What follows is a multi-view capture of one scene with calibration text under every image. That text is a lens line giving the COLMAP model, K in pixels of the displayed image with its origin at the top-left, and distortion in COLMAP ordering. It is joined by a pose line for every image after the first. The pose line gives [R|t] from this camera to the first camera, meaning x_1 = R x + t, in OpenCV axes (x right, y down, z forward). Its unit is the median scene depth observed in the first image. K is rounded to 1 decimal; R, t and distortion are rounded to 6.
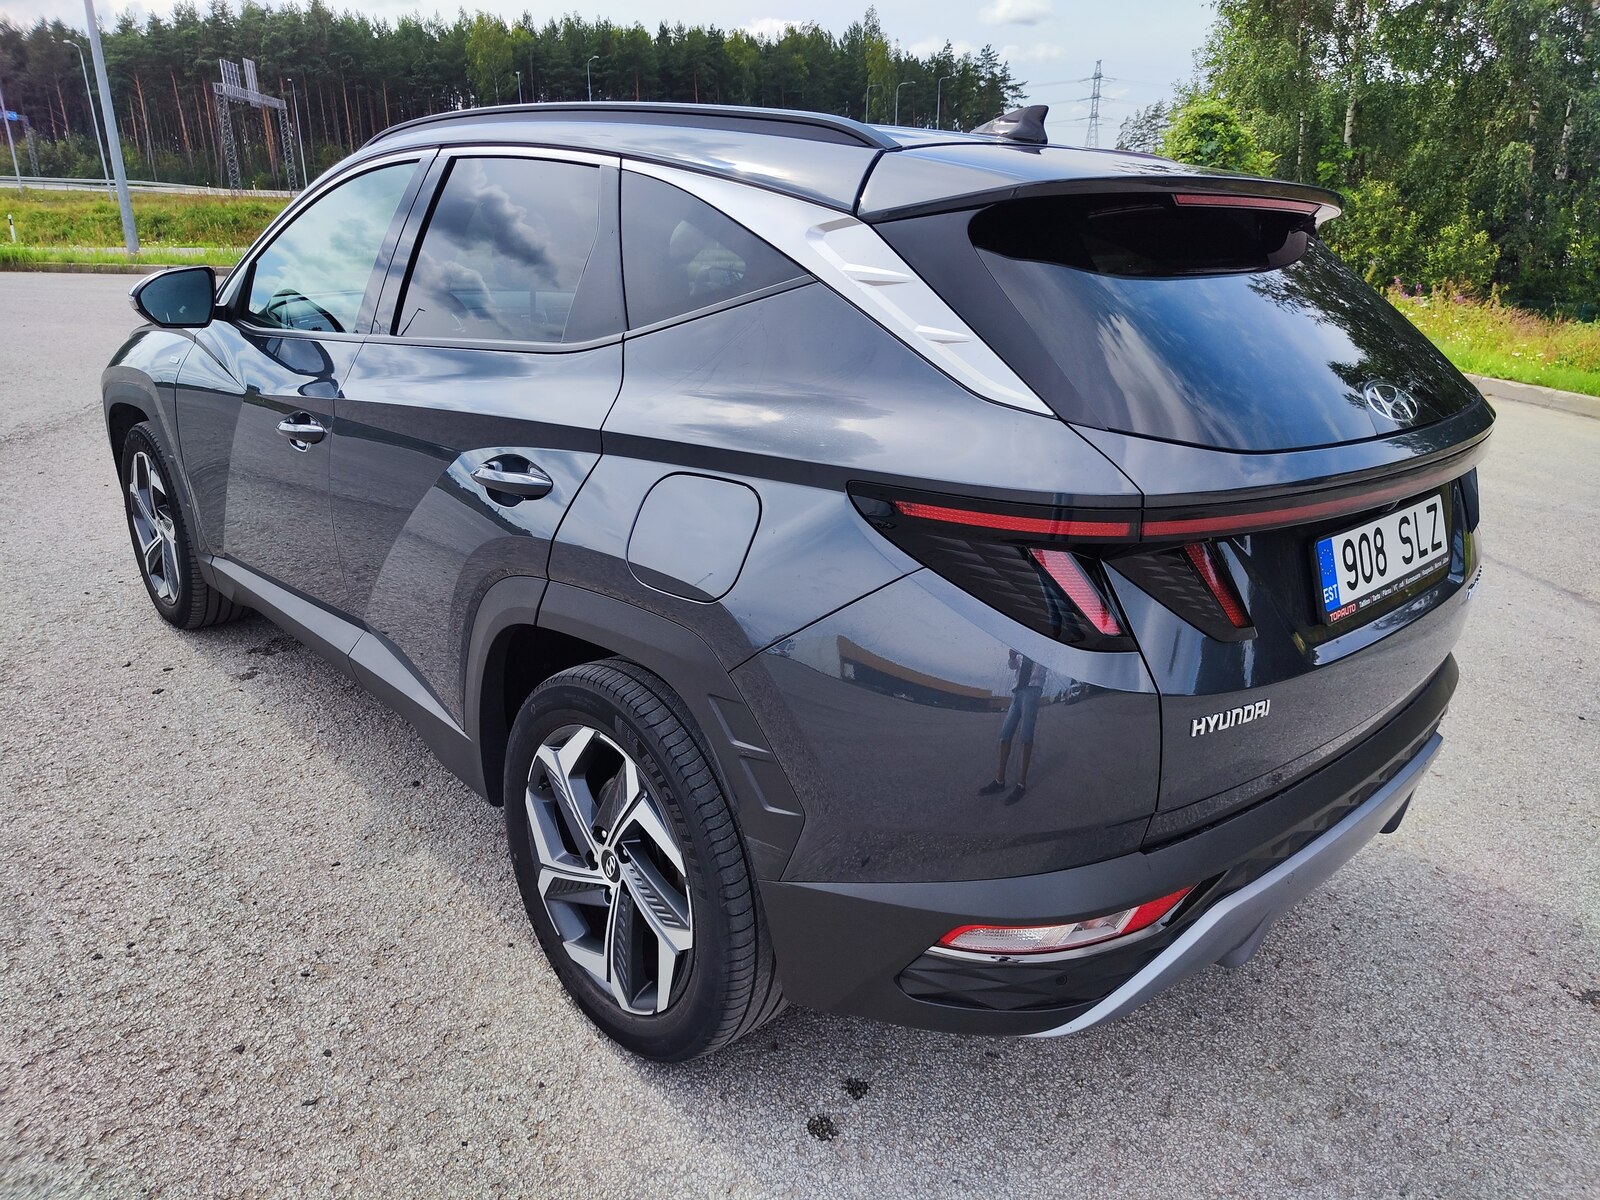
lens RADIAL K [[1104.8, 0, 804.5], [0, 1104.8, 598.6], [0, 0, 1]] dist [0.001042, -0.002642]
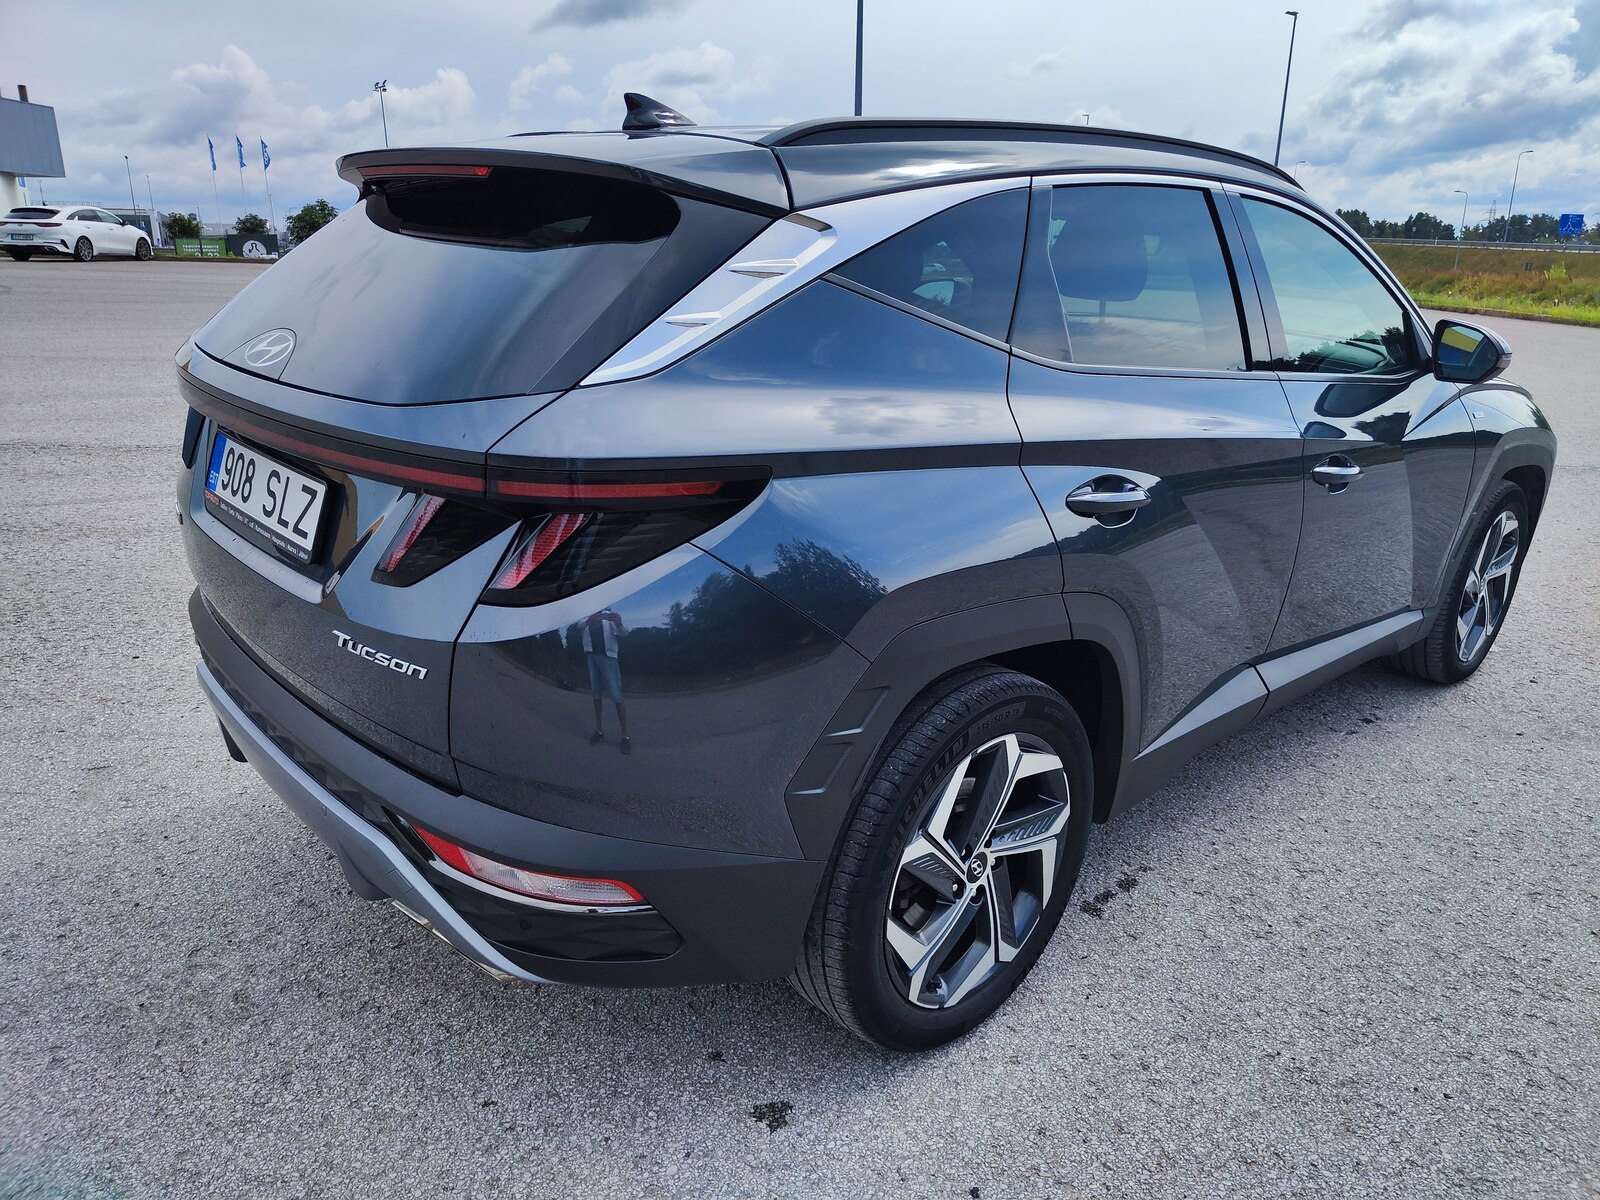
lens RADIAL K [[1104.8, 0, 803.7], [0, 1104.8, 597.8], [0, 0, 1]] dist [0.001042, -0.002642]
pose [[-0.001857, 0.284165, -0.958774, 1.442875], [-0.357414, 0.895256, 0.266031, -0.383957], [0.933944, 0.343173, 0.099902, 1.302747]]
